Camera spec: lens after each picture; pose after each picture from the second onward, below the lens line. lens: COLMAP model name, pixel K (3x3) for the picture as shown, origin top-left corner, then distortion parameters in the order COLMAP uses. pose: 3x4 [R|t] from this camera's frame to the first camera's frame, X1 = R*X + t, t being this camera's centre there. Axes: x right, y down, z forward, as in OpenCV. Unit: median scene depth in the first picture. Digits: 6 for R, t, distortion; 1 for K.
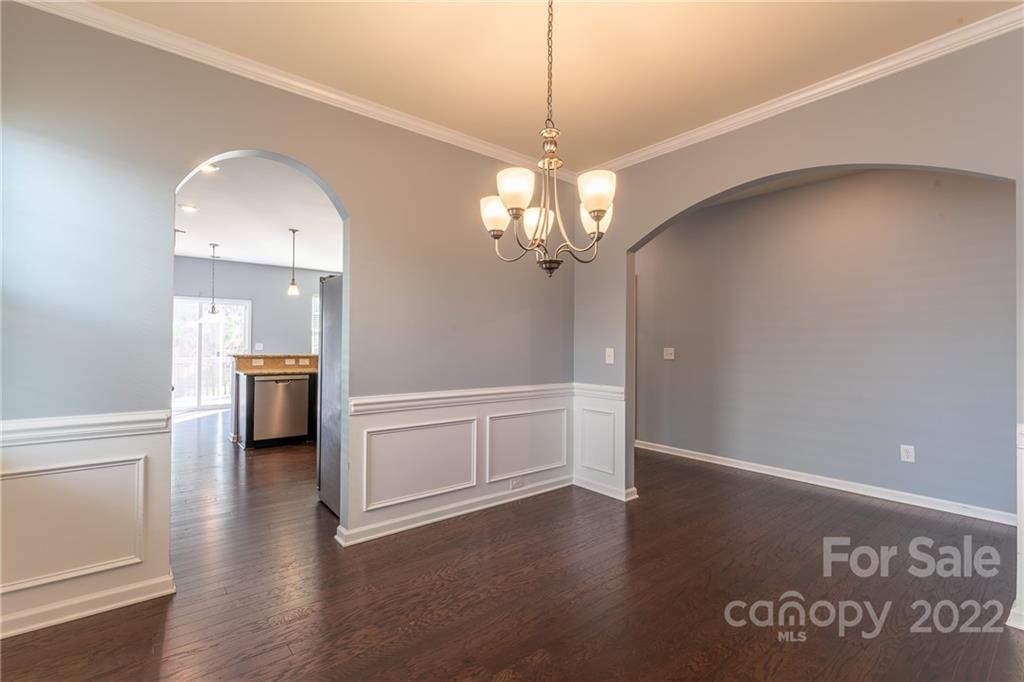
lens RADIAL K [[463.2, 0, 512.0], [0, 463.2, 341.7], [0, 0, 1]] dist [-0.003217, 0.000668]
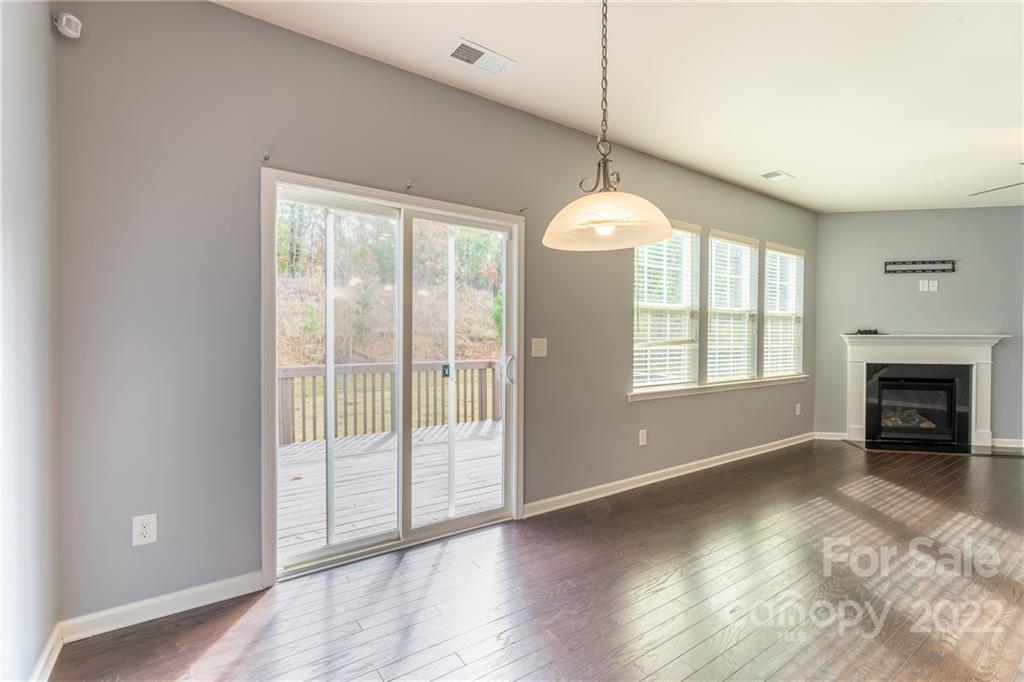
lens RADIAL K [[463.2, 0, 511.9], [0, 463.2, 340.4], [0, 0, 1]] dist [-0.003217, 0.000668]
pose [[0.996649, -0.005152, -0.081634, -0.787791], [0.006604, 0.999824, 0.017534, -0.002063], [0.081530, -0.018014, 0.996508, 0.936707]]
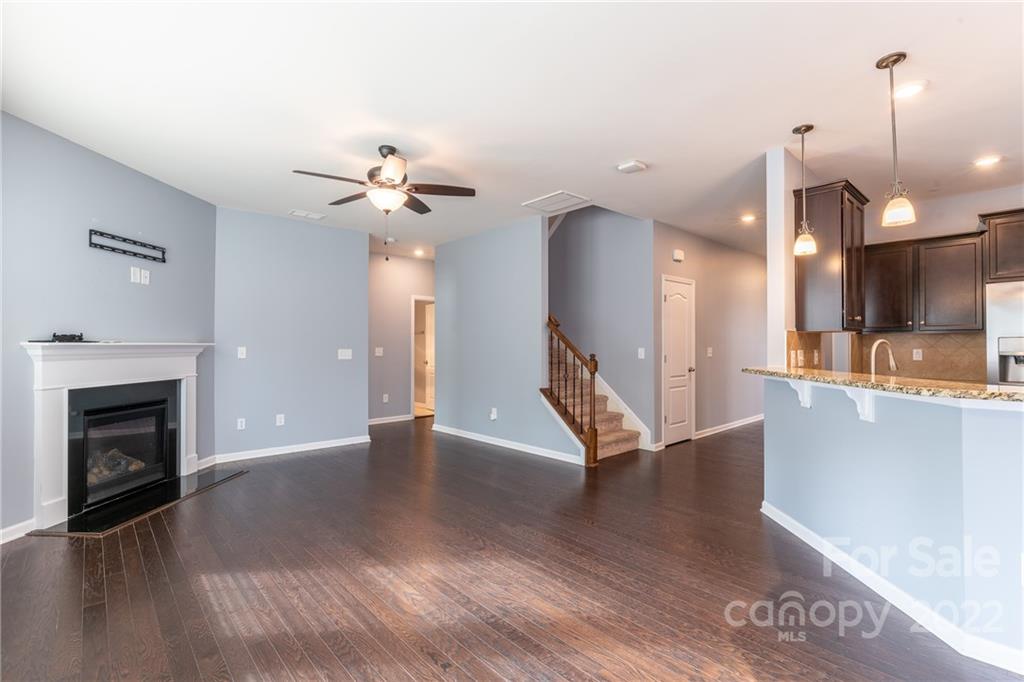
lens RADIAL K [[463.2, 0, 509.6], [0, 463.2, 341.8], [0, 0, 1]] dist [-0.003217, 0.000668]
pose [[-0.056182, -0.004218, 0.998412, -0.741576], [-0.008491, 0.999957, 0.003746, -0.000066], [-0.998384, -0.008267, -0.056215, 1.405106]]
